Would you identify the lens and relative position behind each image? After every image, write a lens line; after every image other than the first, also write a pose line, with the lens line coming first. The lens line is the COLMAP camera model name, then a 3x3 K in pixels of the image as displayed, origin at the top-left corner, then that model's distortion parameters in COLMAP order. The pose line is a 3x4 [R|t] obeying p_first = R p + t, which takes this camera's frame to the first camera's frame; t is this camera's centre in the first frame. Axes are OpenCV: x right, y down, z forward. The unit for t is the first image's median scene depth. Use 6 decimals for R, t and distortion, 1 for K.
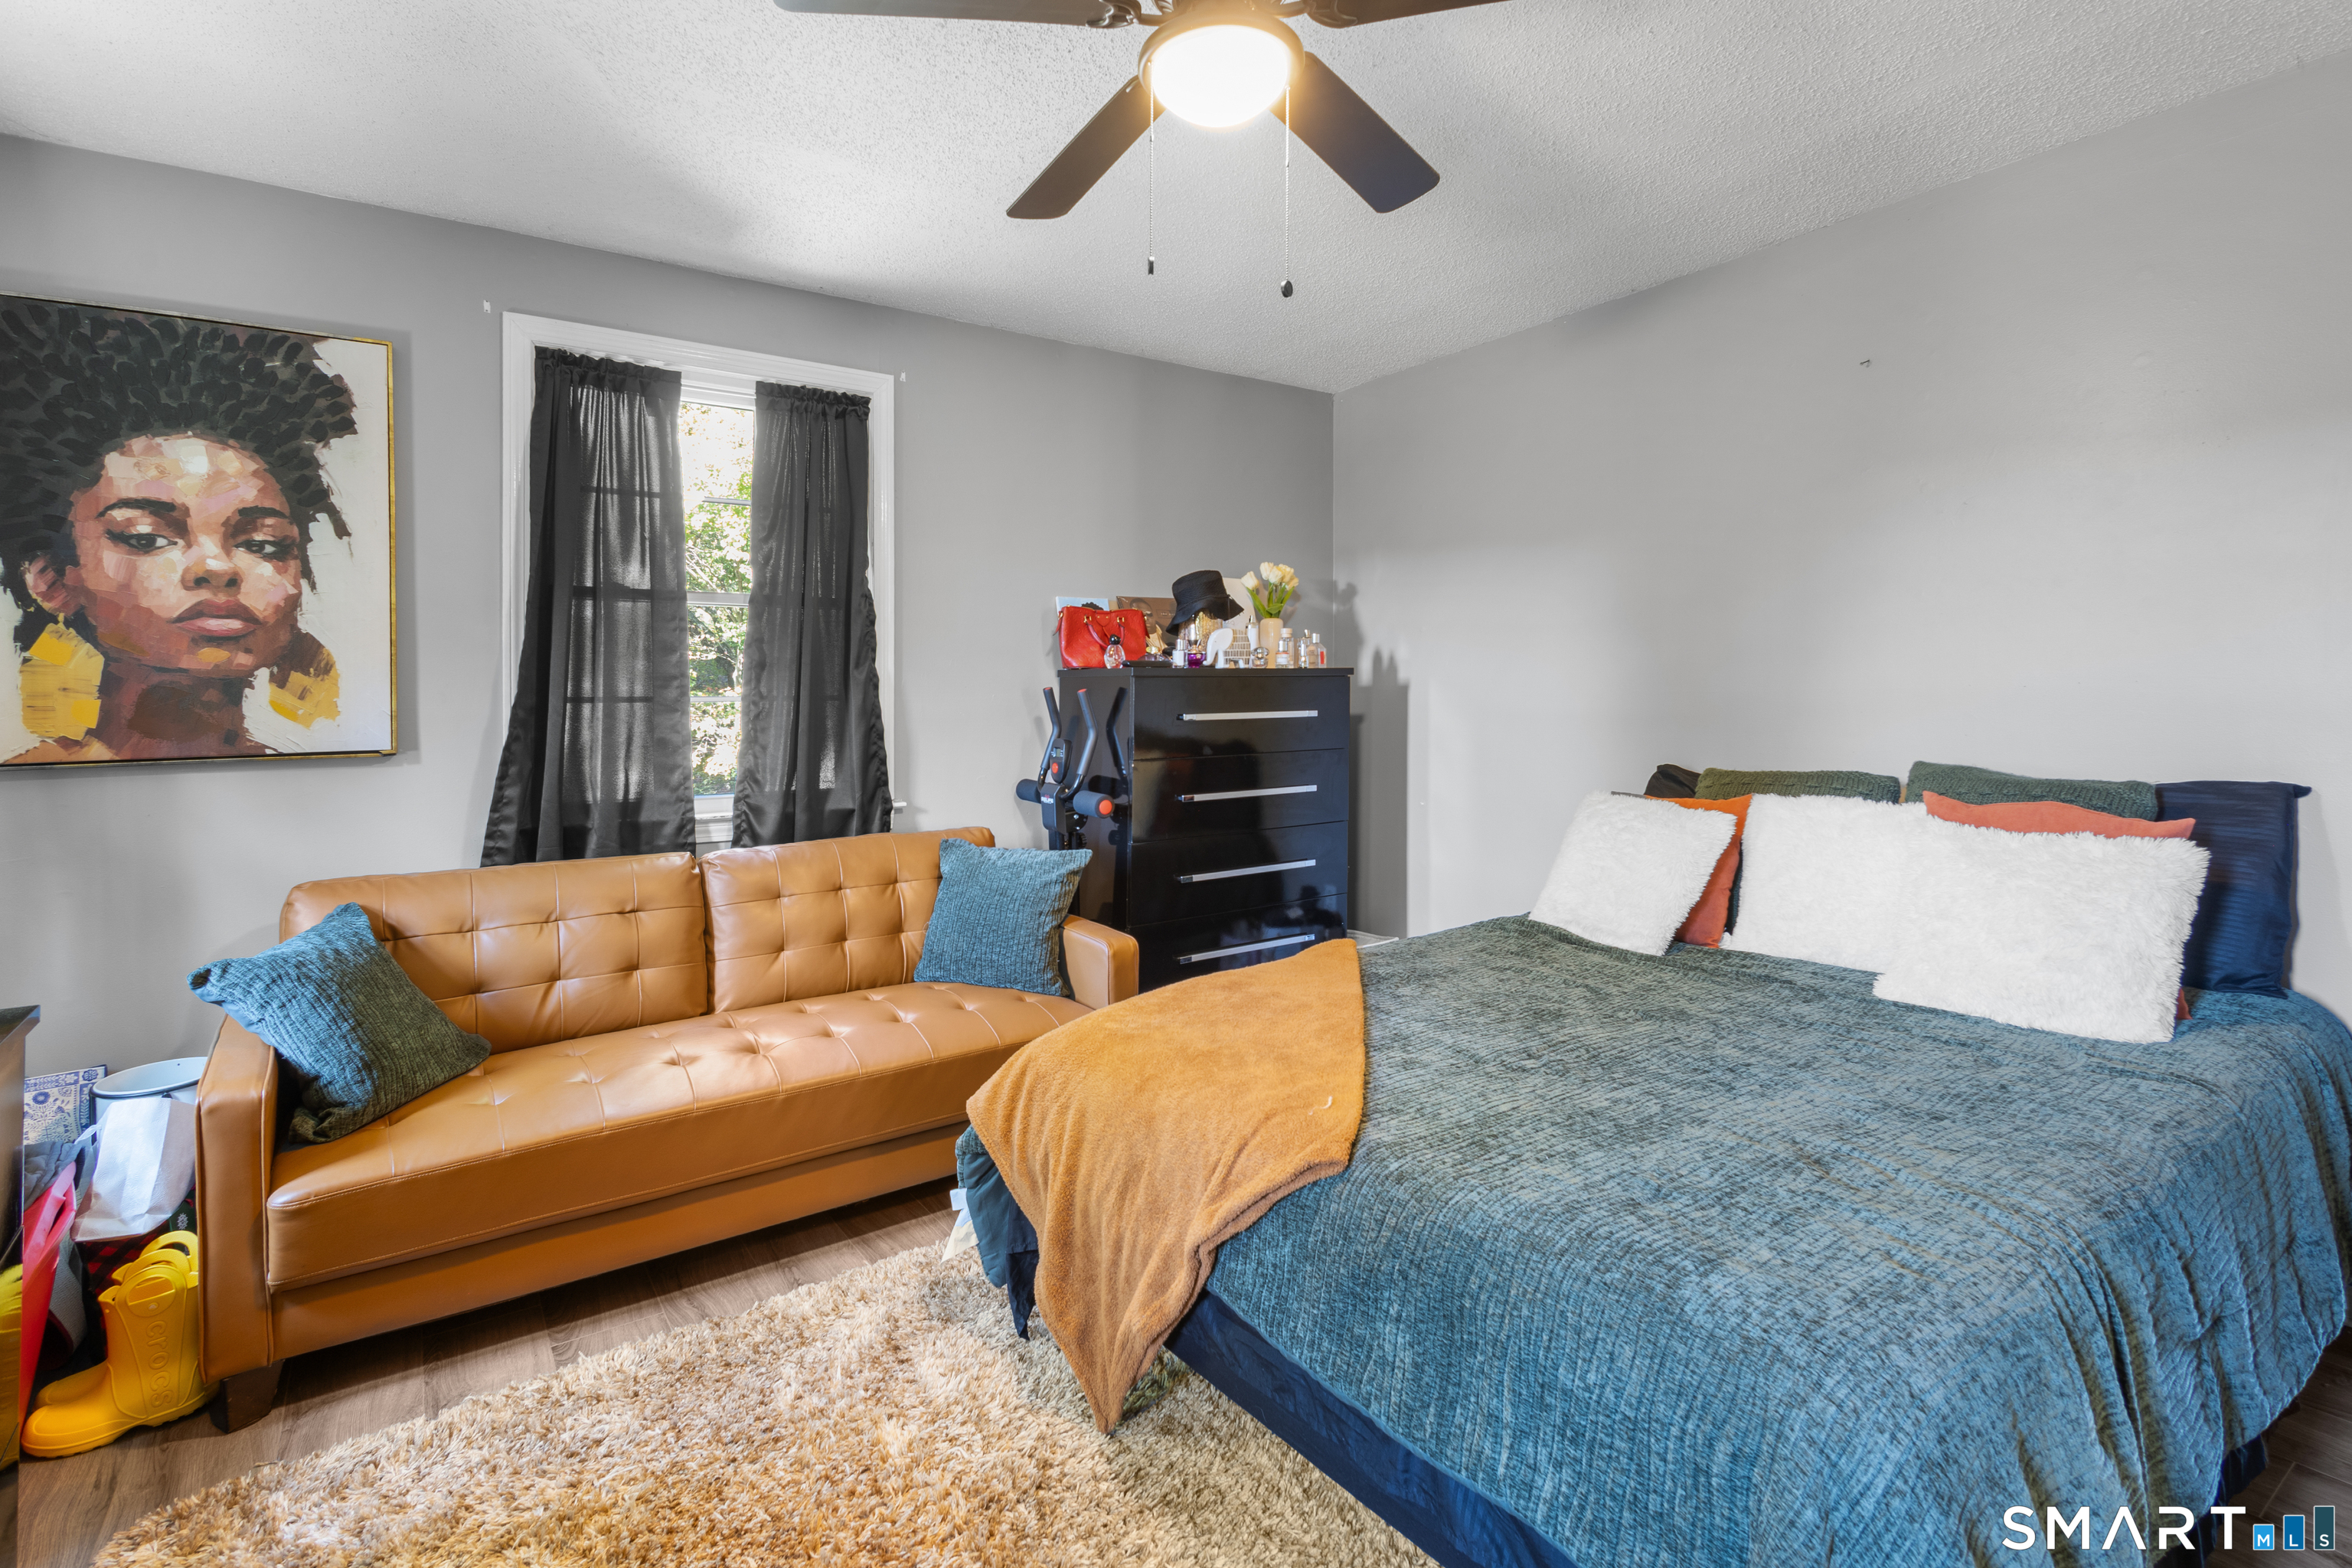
lens RADIAL K [[1132.2, 0, 1175.1], [0, 1132.2, 703.4], [0, 0, 1]] dist [0.005057, 0.000735]
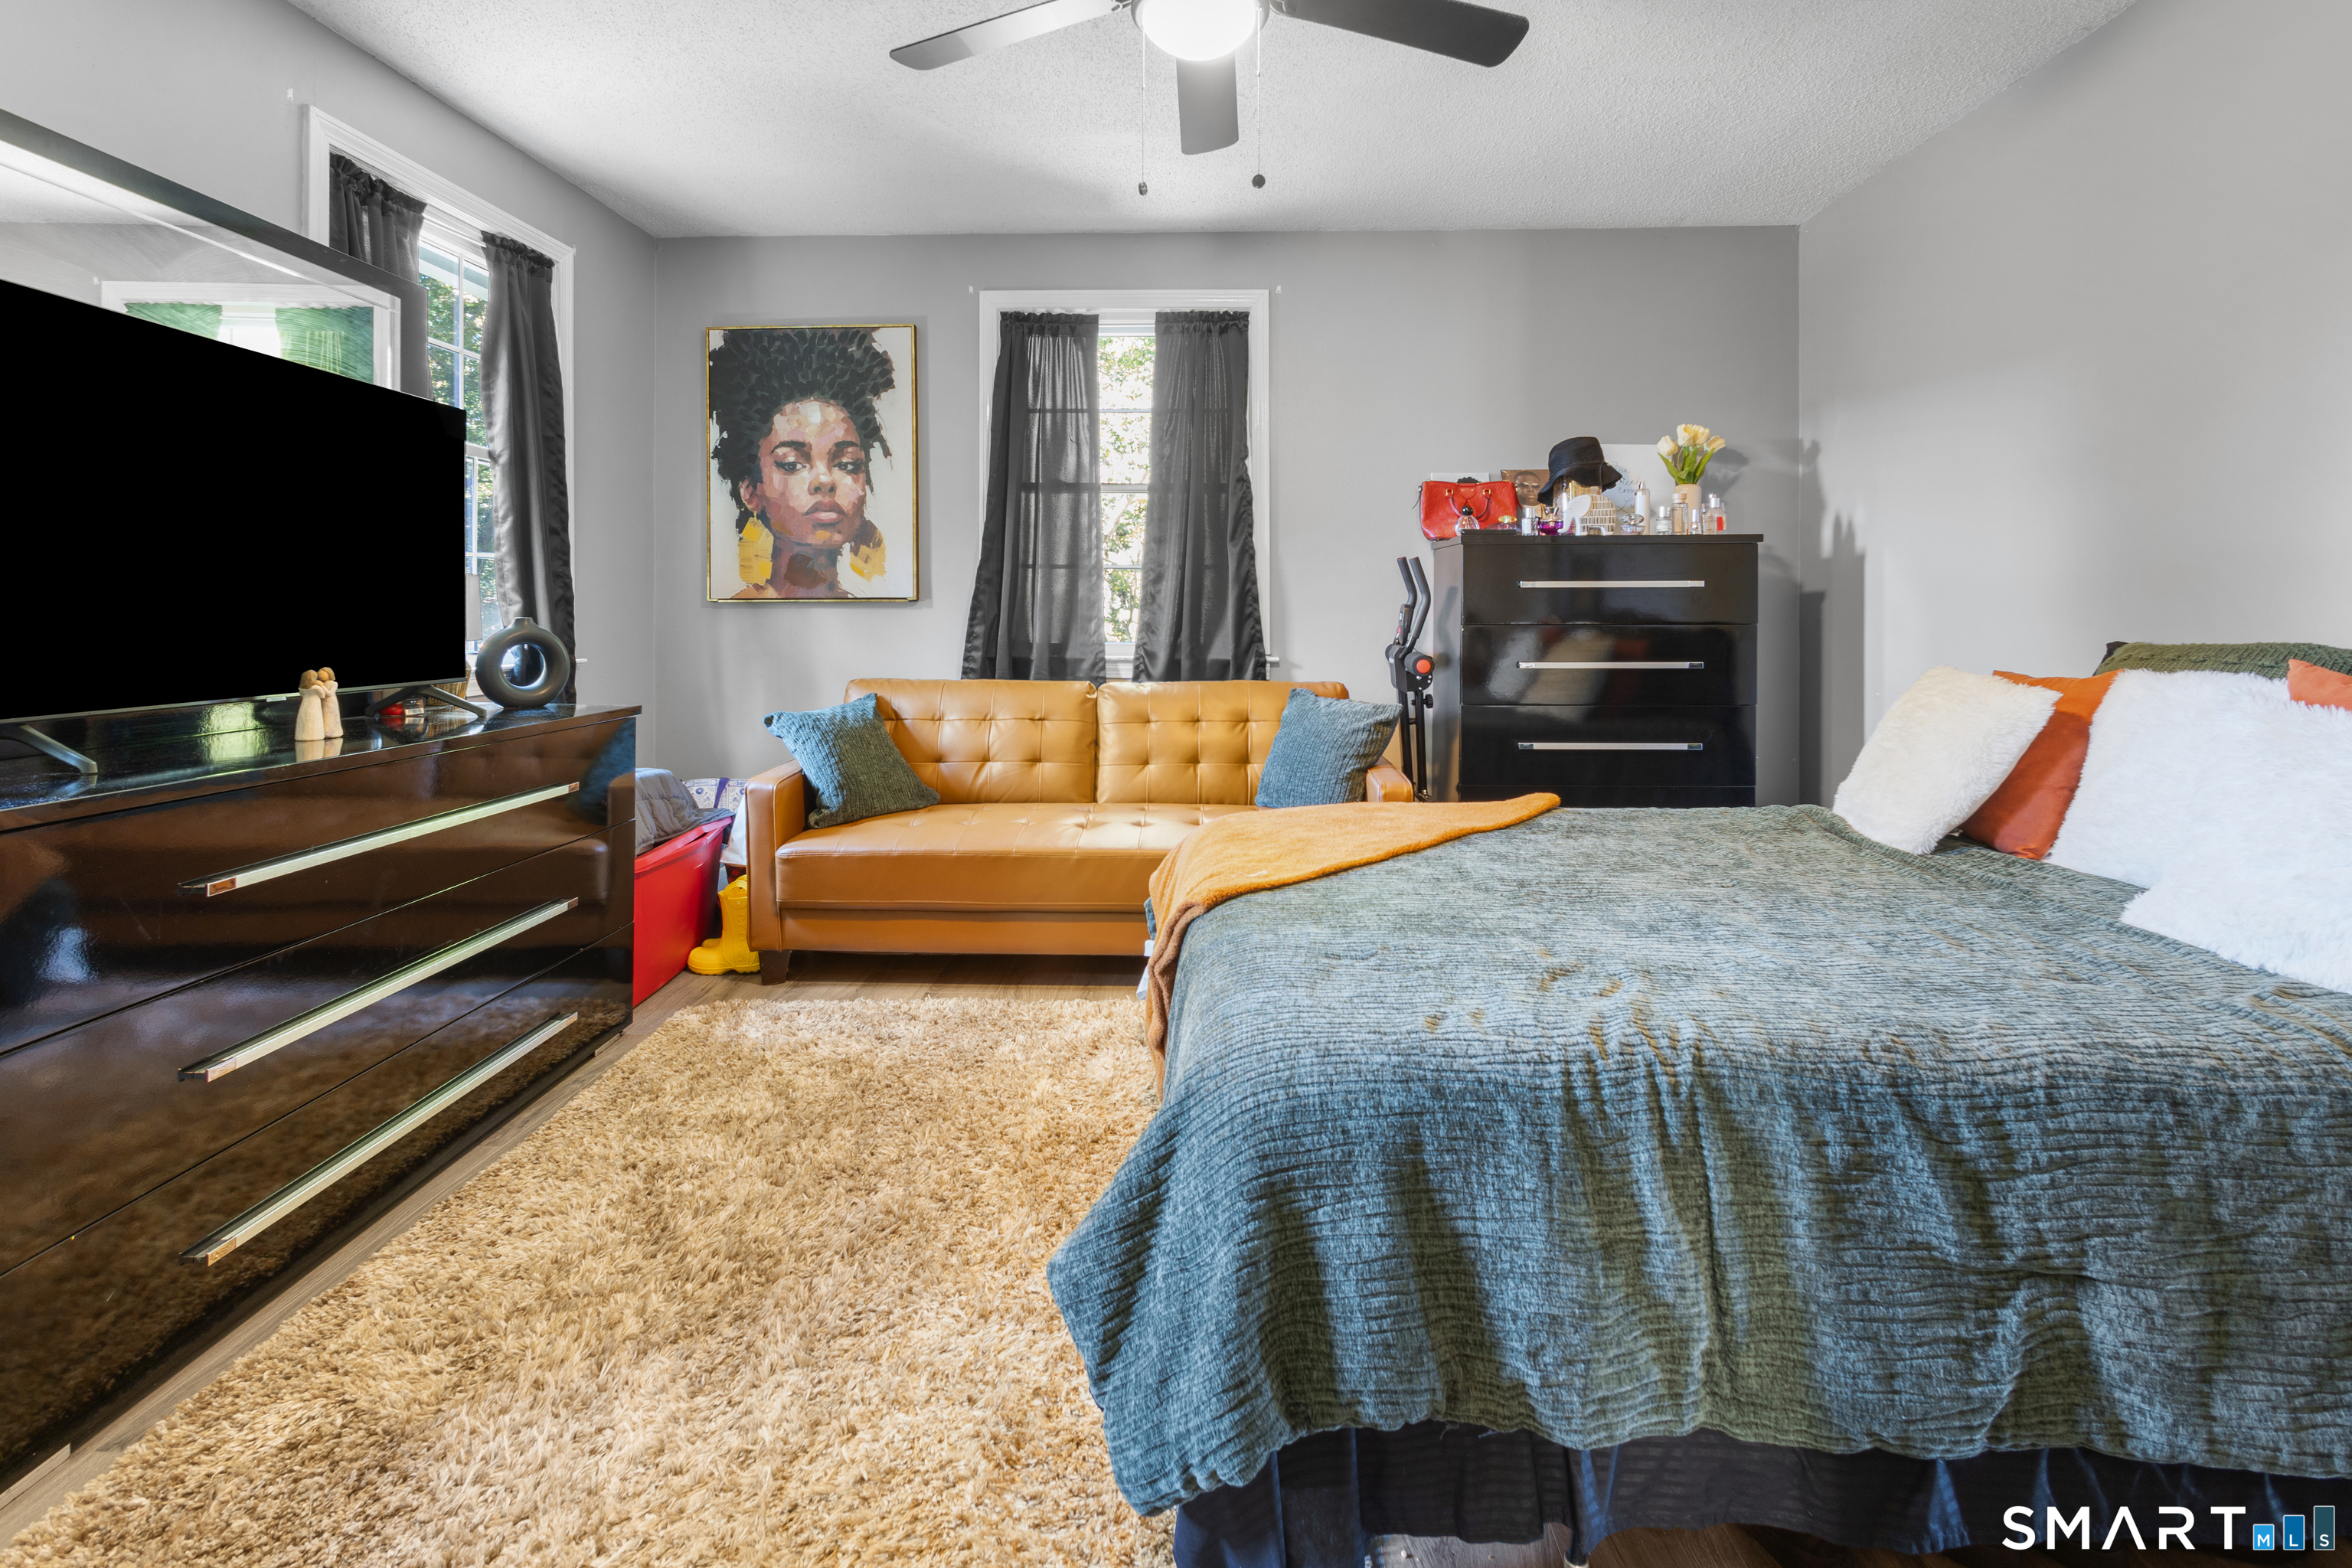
lens RADIAL K [[1128.0, 0, 1148.5], [0, 1128.0, 618.7], [0, 0, 1]] dist [0.007186, 0.000728]
pose [[0.798434, 0.018535, -0.601797, 0.442589], [-0.015205, 0.999828, 0.010621, 0.047311], [0.601891, 0.000671, 0.798578, -0.000568]]
